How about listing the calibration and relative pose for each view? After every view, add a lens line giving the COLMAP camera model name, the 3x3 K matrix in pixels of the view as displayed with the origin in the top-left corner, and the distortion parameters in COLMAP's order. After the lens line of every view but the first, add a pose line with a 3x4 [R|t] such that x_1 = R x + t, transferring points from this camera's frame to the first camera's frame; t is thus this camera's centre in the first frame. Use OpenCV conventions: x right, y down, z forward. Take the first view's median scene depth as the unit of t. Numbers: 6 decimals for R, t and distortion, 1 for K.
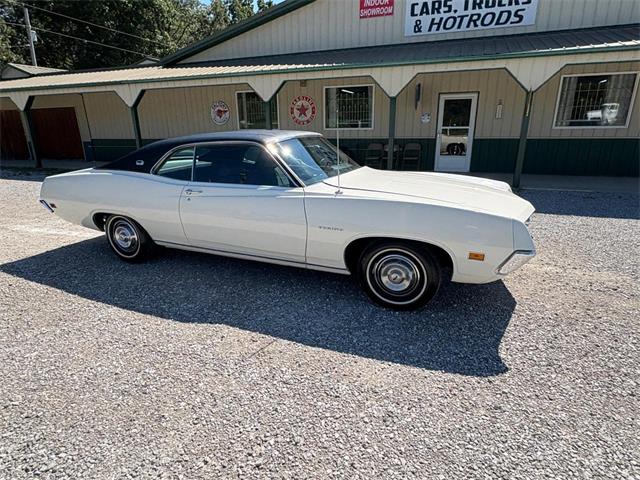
lens RADIAL K [[366.7, 0, 319.7], [0, 366.7, 242.1], [0, 0, 1]] dist [-0.004061, 0.003319]
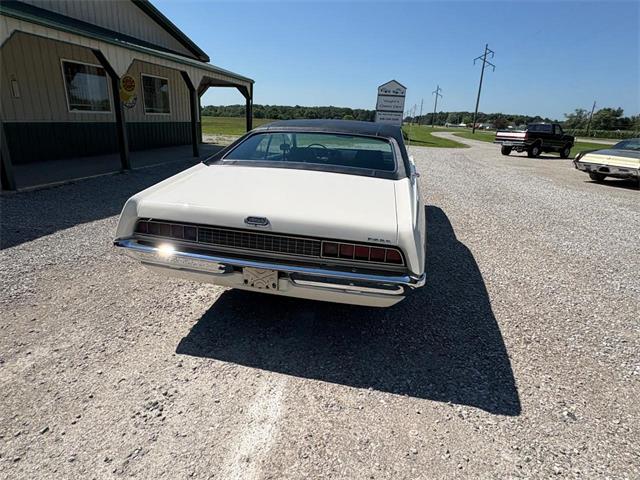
lens RADIAL K [[366.7, 0, 320.2], [0, 366.7, 242.8], [0, 0, 1]] dist [-0.004061, 0.003319]
pose [[-0.168548, -0.312196, 0.934947, -0.551253], [0.263490, 0.899730, 0.347936, -0.162372], [-0.949824, 0.304993, -0.069387, 0.545310]]
